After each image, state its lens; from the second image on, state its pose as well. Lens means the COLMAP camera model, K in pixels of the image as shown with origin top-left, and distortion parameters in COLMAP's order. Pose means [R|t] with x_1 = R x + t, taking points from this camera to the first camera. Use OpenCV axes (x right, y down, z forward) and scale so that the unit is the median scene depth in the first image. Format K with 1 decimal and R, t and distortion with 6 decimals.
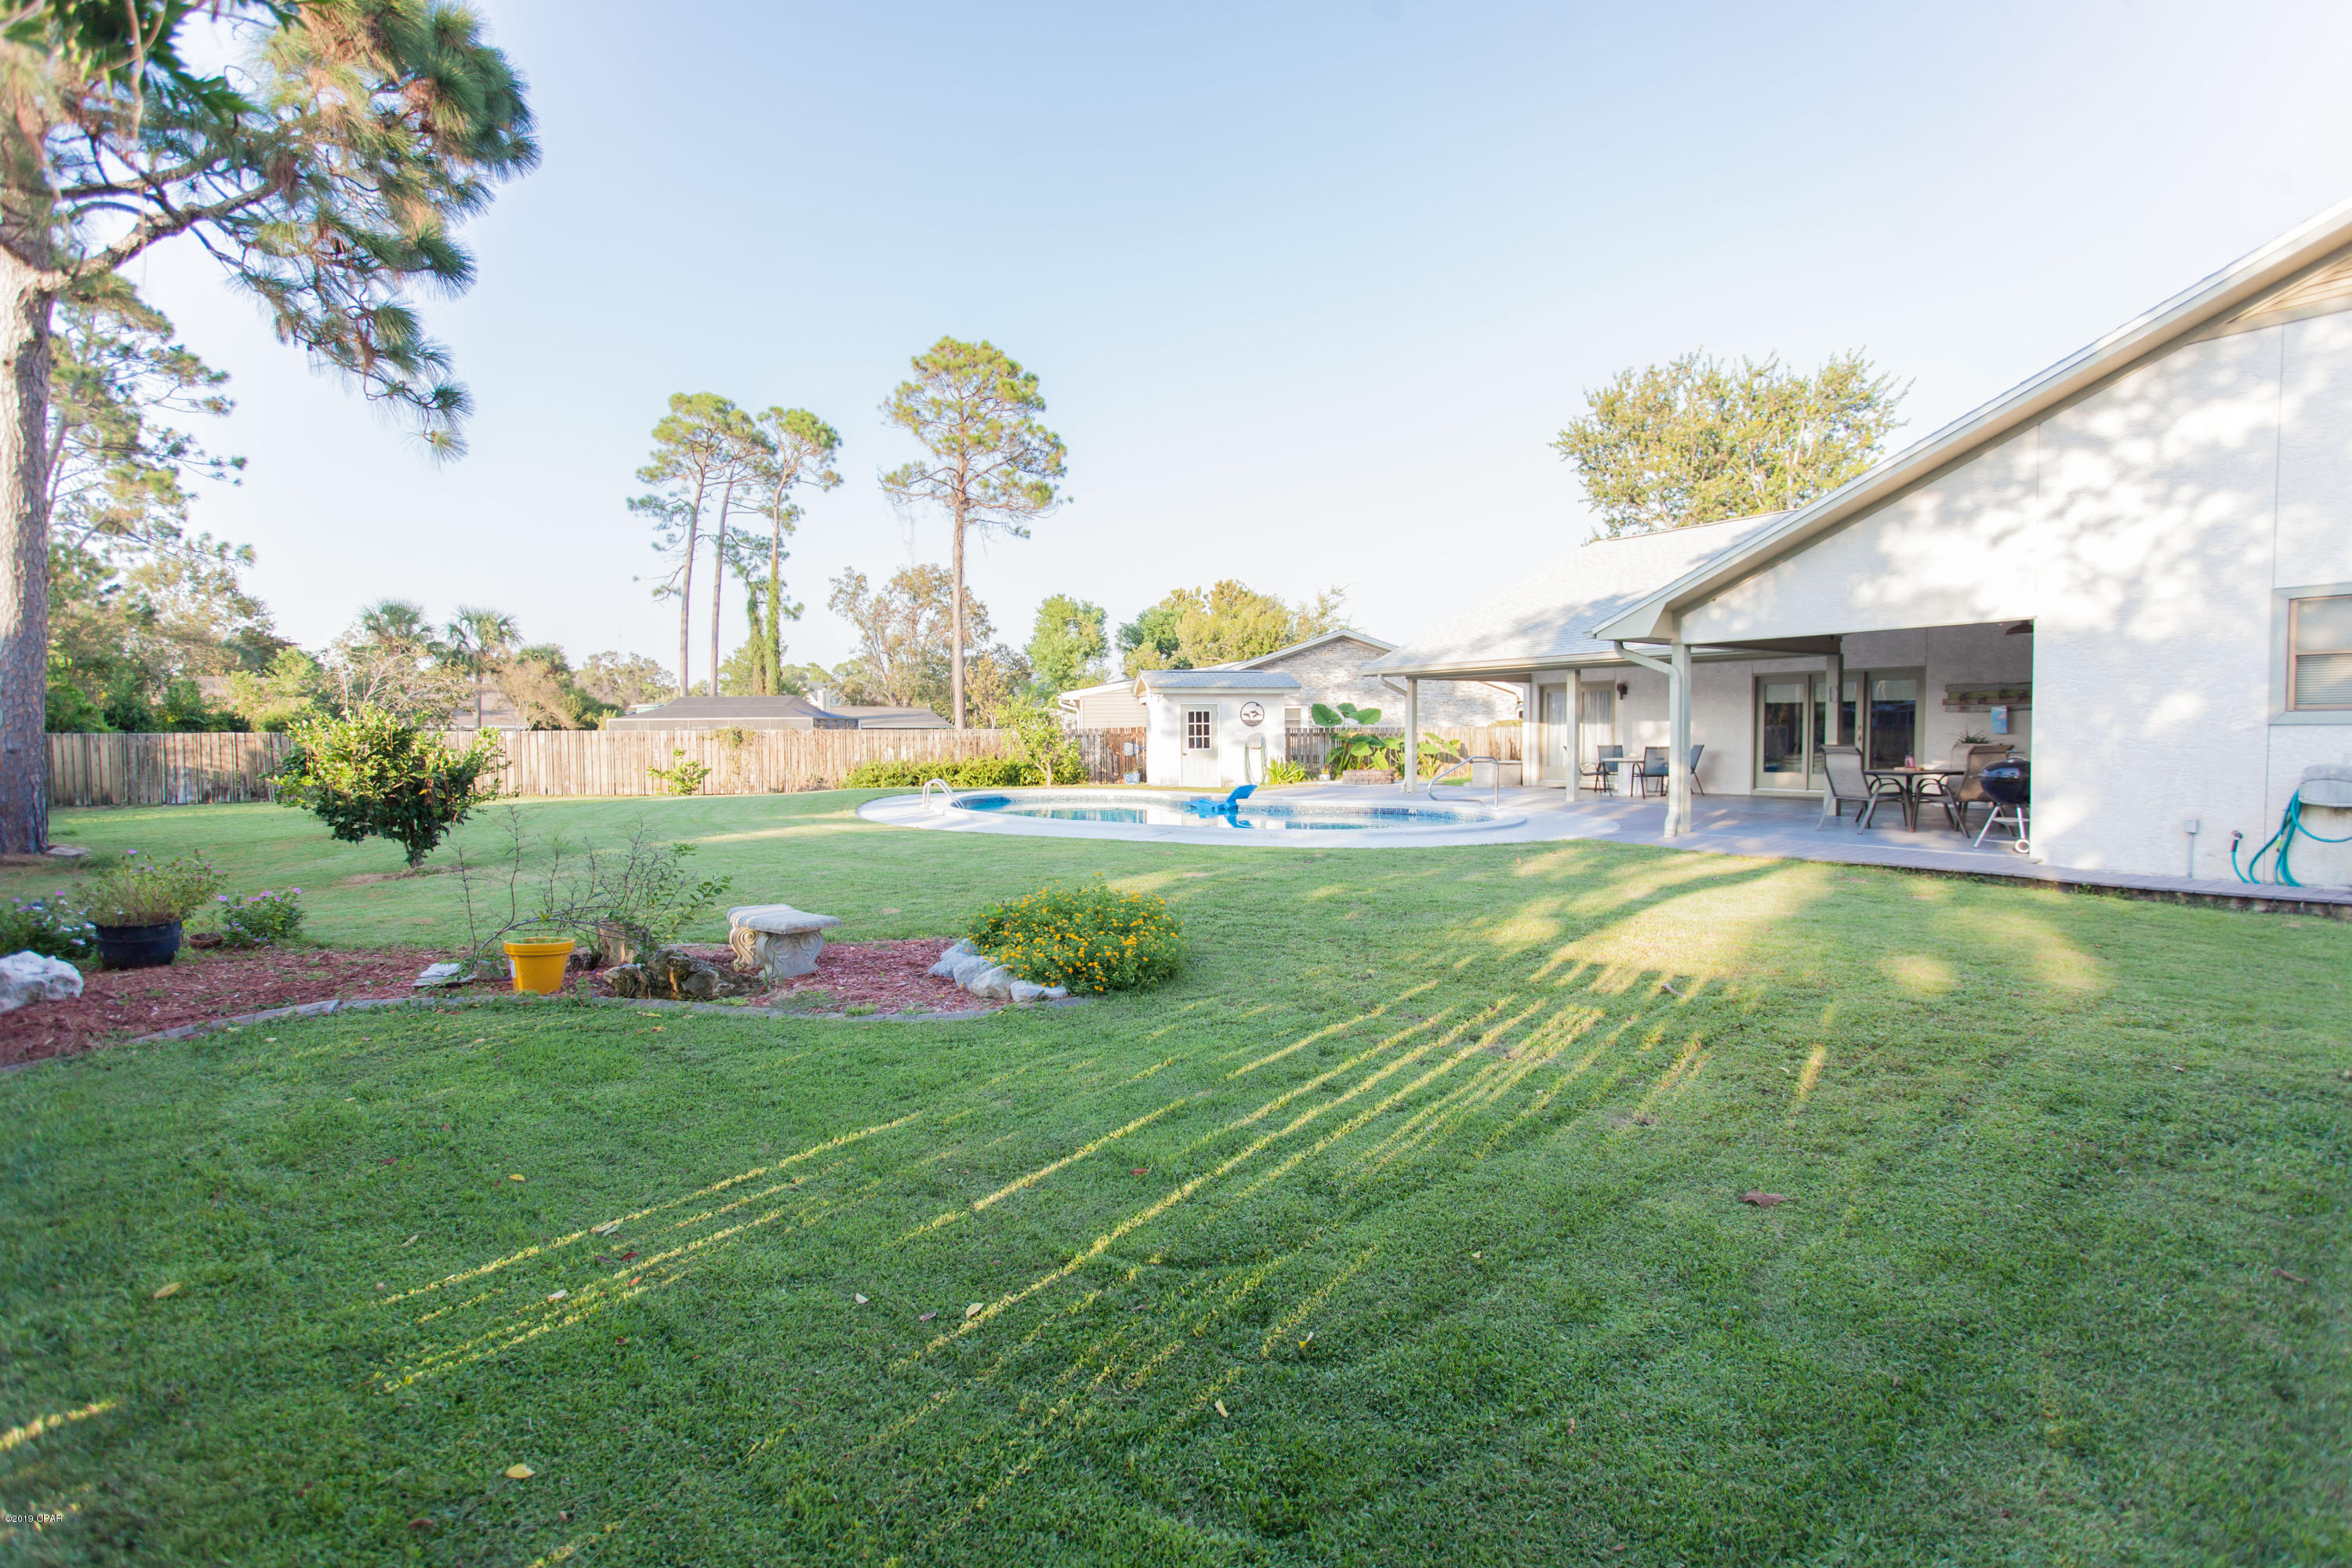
lens RADIAL K [[1103.7, 0, 1186.7], [0, 1103.7, 779.5], [0, 0, 1]] dist [0.002910, 0.000769]
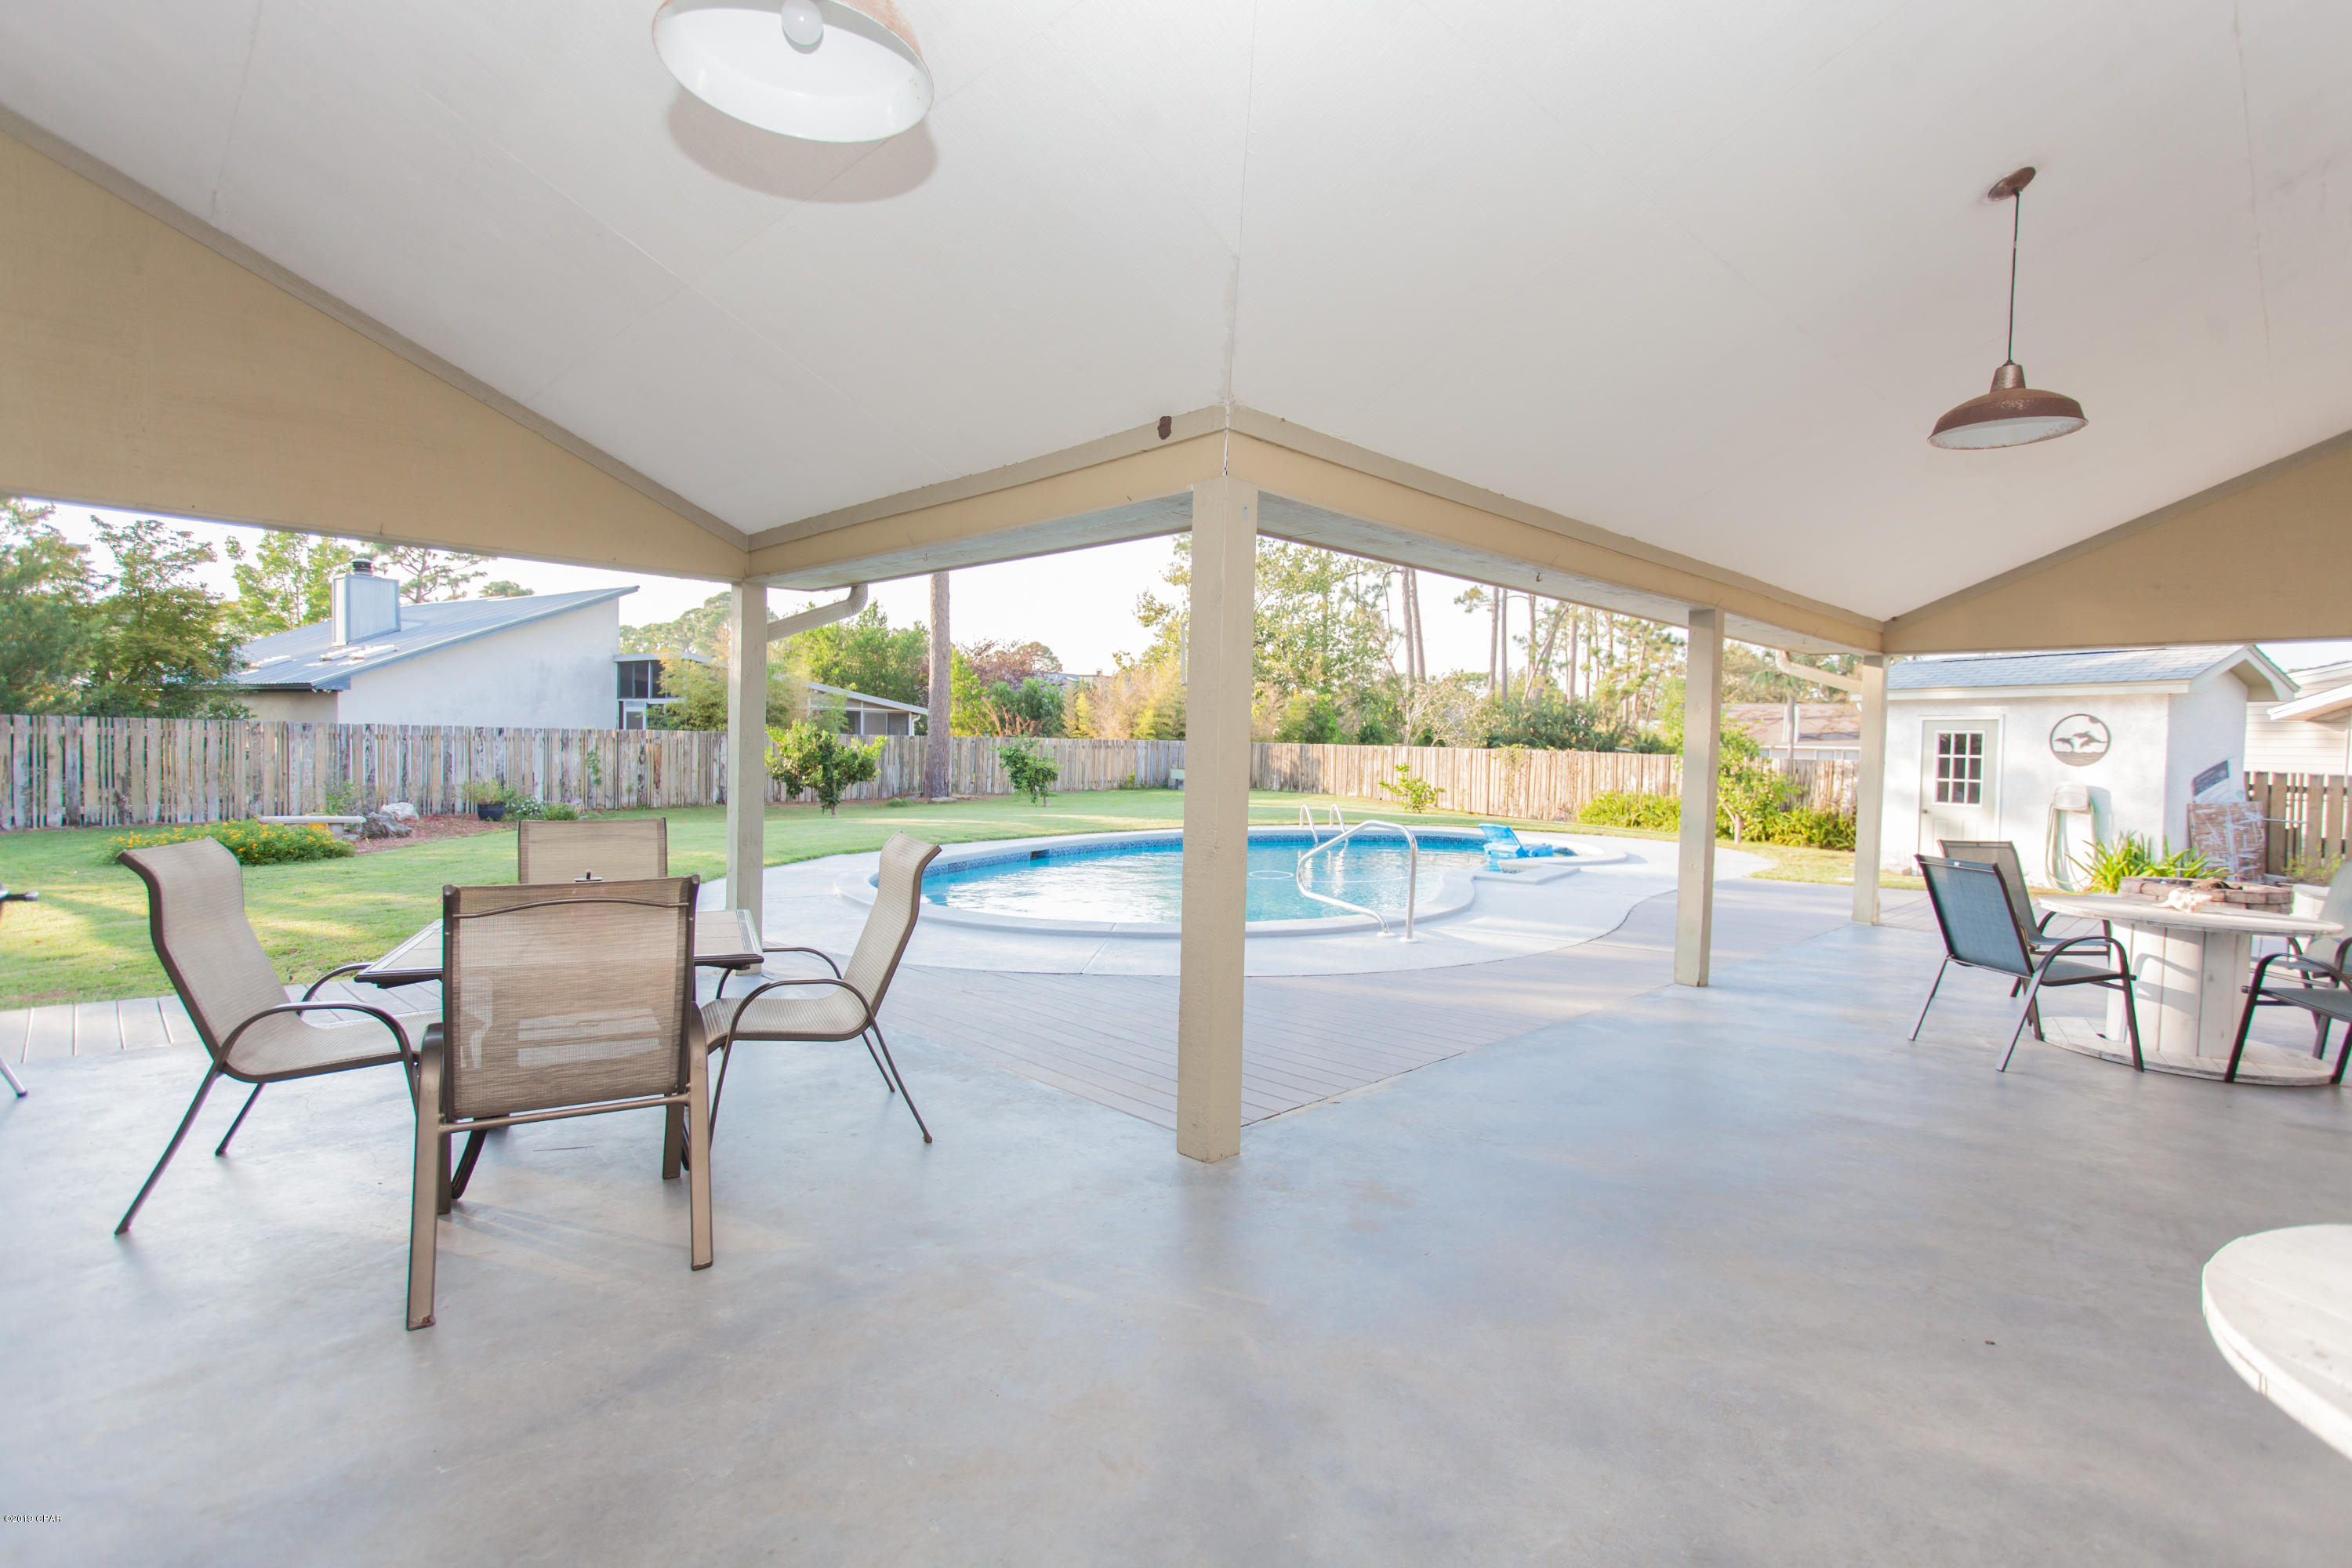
lens RADIAL K [[1103.7, 0, 1186.7], [0, 1103.7, 779.5], [0, 0, 1]] dist [0.002910, 0.000769]
pose [[0.149138, 0.046851, -0.987706, 0.218929], [-0.072731, 0.996691, 0.036296, -0.014750], [0.986138, 0.066424, 0.152052, 0.260160]]
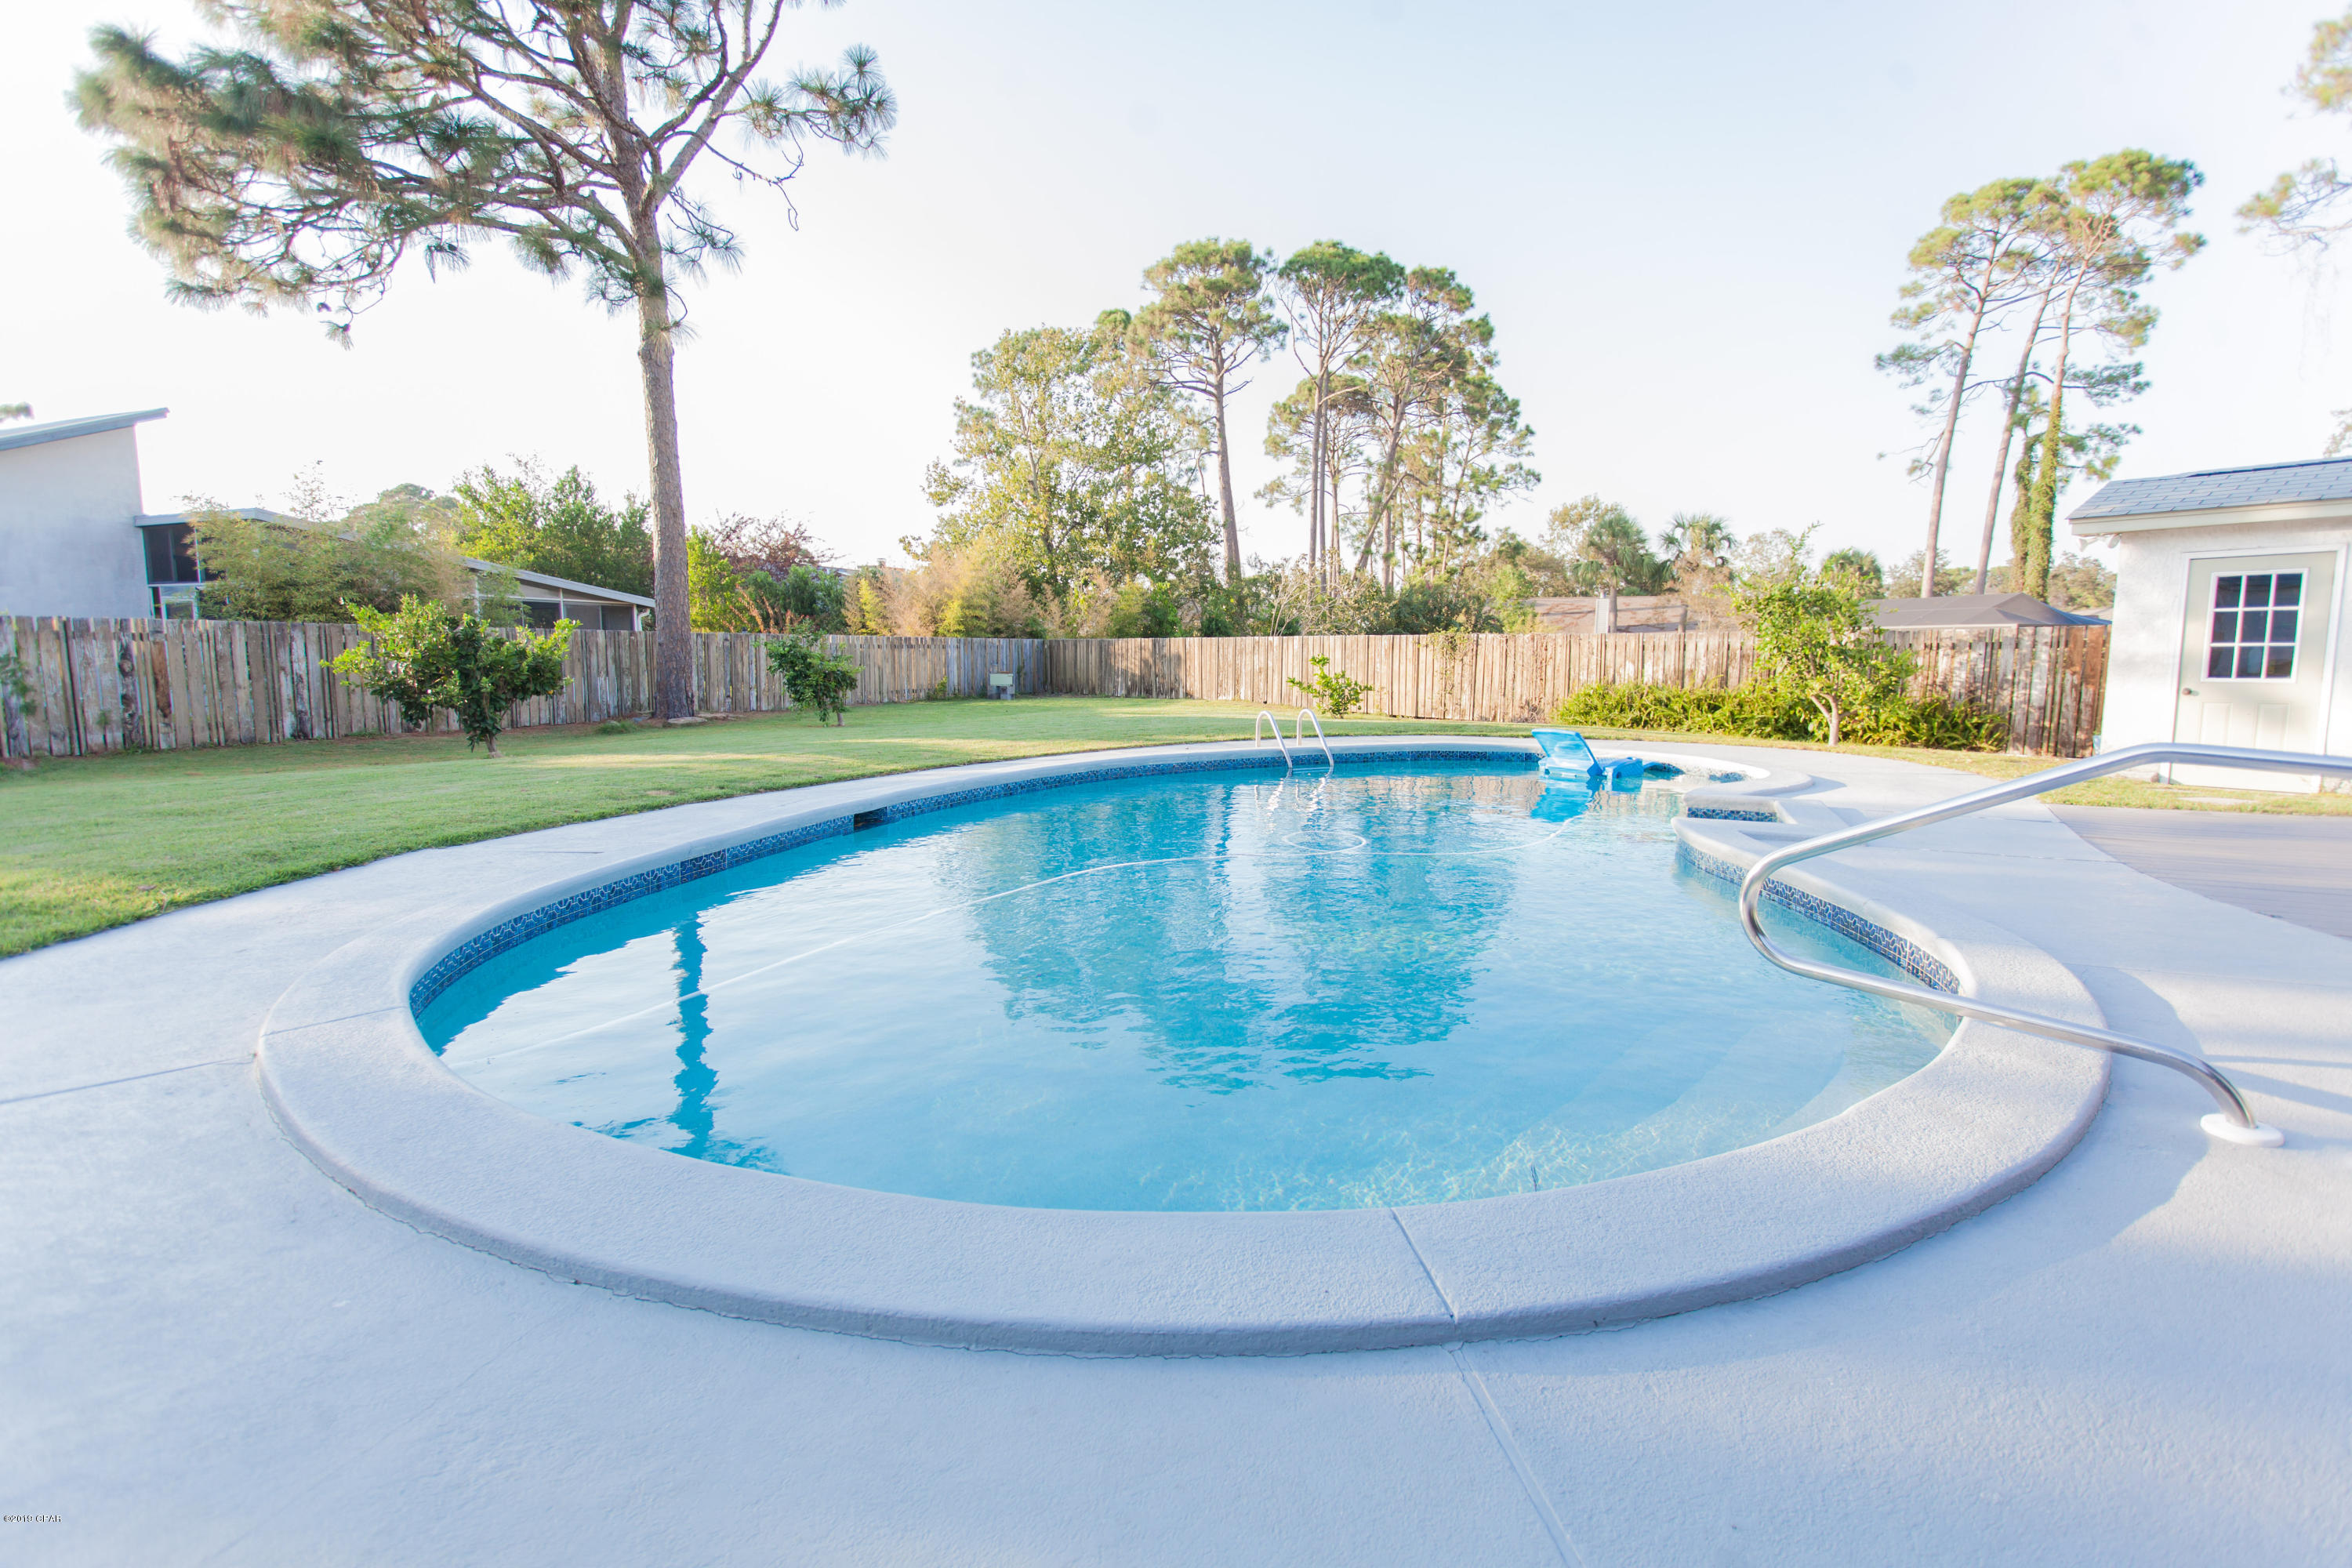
lens RADIAL K [[1103.7, 0, 1186.7], [0, 1103.7, 779.5], [0, 0, 1]] dist [0.002910, 0.000769]
pose [[0.342997, 0.116973, -0.932025, 0.107628], [-0.052033, 0.993059, 0.105484, -0.007243], [0.937894, 0.012316, 0.346703, 0.256314]]
